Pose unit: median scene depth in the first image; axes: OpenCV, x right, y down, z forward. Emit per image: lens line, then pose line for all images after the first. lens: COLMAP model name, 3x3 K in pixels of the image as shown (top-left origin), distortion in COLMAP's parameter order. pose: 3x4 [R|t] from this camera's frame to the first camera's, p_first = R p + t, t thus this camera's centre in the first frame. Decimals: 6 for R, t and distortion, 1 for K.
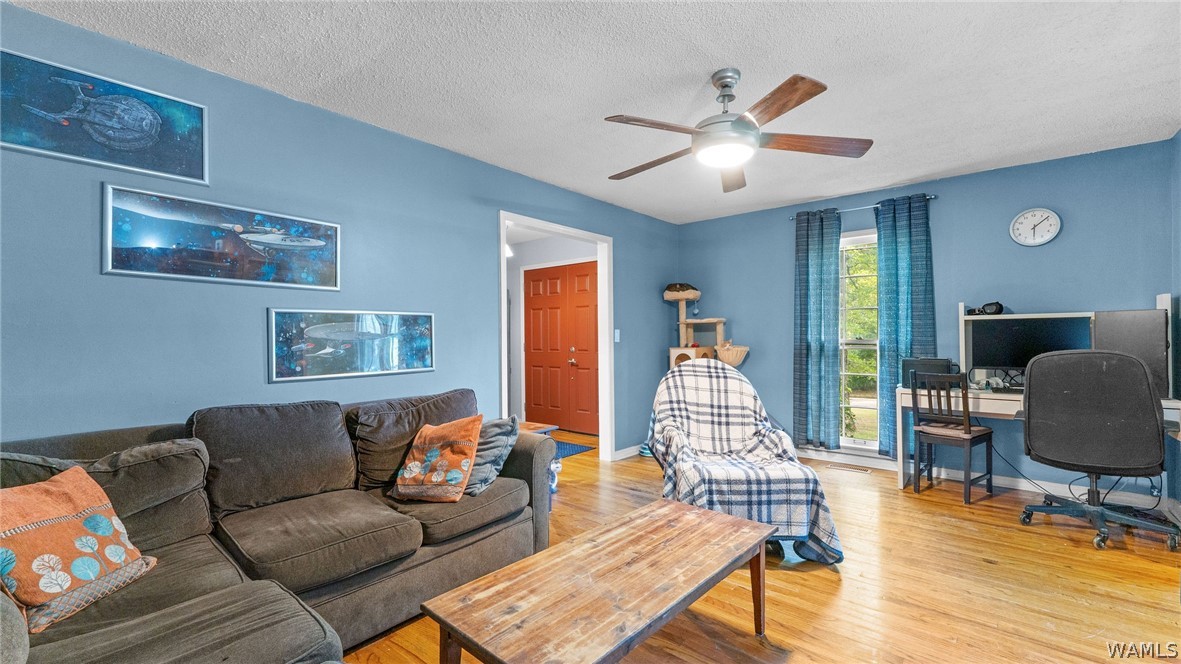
lens RADIAL K [[498.3, 0, 585.9], [0, 498.3, 334.6], [0, 0, 1]] dist [0.009073, -0.001303]
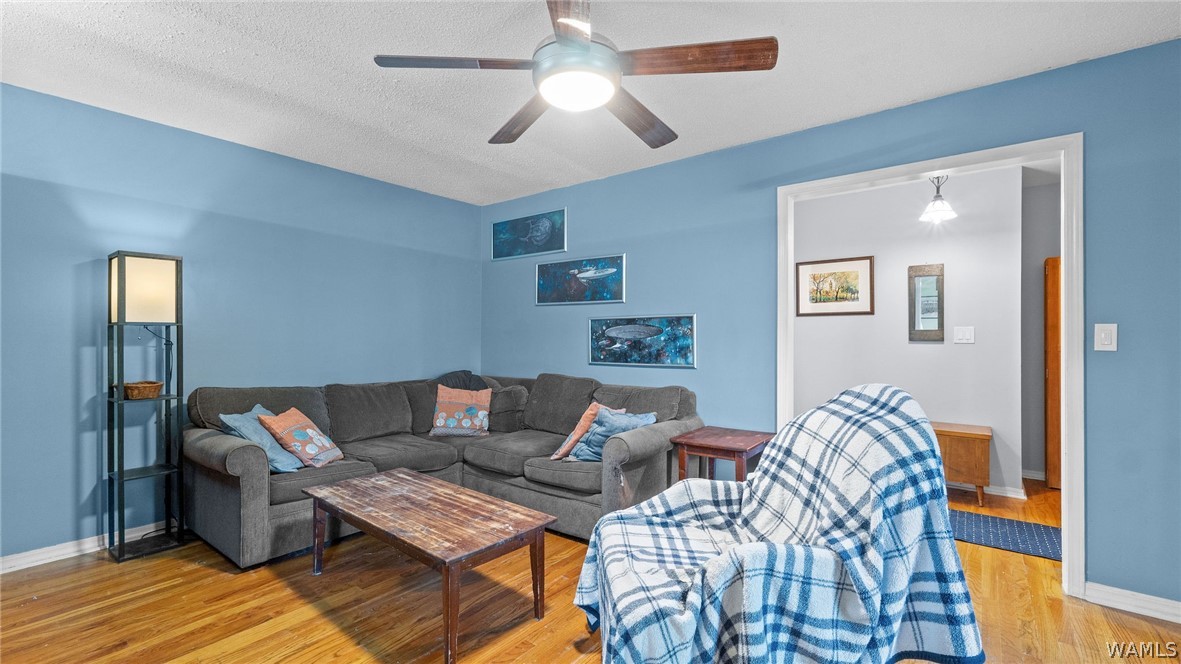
lens RADIAL K [[498.3, 0, 585.6], [0, 498.3, 332.9], [0, 0, 1]] dist [0.009073, -0.001303]
pose [[0.038873, -0.000409, -0.999244, 0.998253], [-0.000425, 1.000000, -0.000426, -0.003365], [0.999244, 0.000441, 0.038873, 0.964522]]
